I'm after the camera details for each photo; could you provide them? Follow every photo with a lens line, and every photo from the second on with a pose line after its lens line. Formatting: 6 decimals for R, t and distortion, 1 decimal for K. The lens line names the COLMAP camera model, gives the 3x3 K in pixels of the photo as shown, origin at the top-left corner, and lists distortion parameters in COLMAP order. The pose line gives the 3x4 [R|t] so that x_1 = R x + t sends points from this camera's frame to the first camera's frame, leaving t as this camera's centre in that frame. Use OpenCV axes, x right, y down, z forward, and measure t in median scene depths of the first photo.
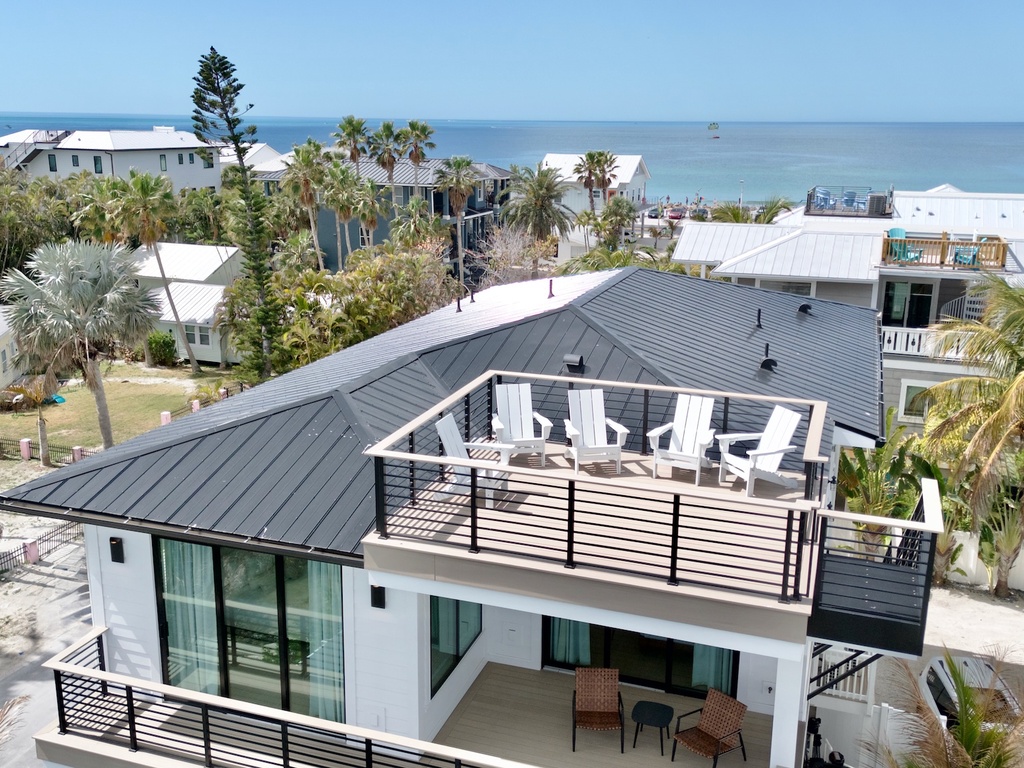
lens RADIAL K [[1046.4, 0, 512.0], [0, 1046.4, 384.0], [0, 0, 1]] dist [-0.014028, 0.007697]
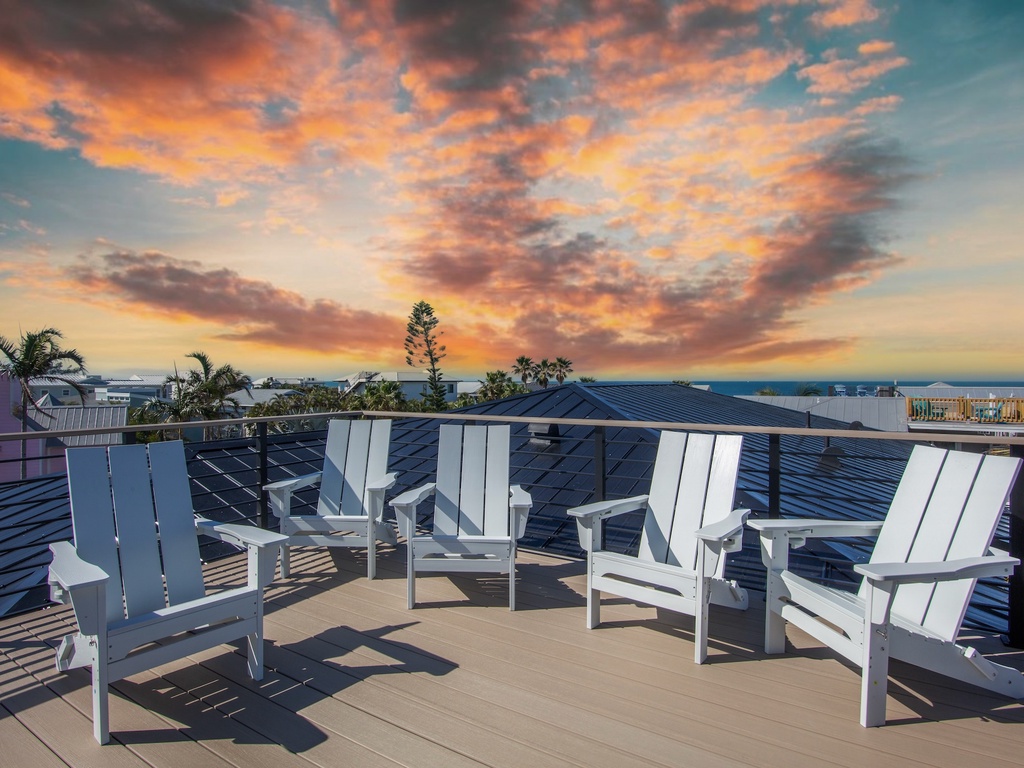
lens RADIAL K [[579.4, 0, 509.5], [0, 579.4, 375.2], [0, 0, 1]] dist [-0.000663, 0.000390]
pose [[0.974913, -0.007304, -0.222466, 0.154649], [-0.051425, 0.965031, -0.257042, 0.056062], [0.216564, 0.262034, 0.940446, 0.756920]]
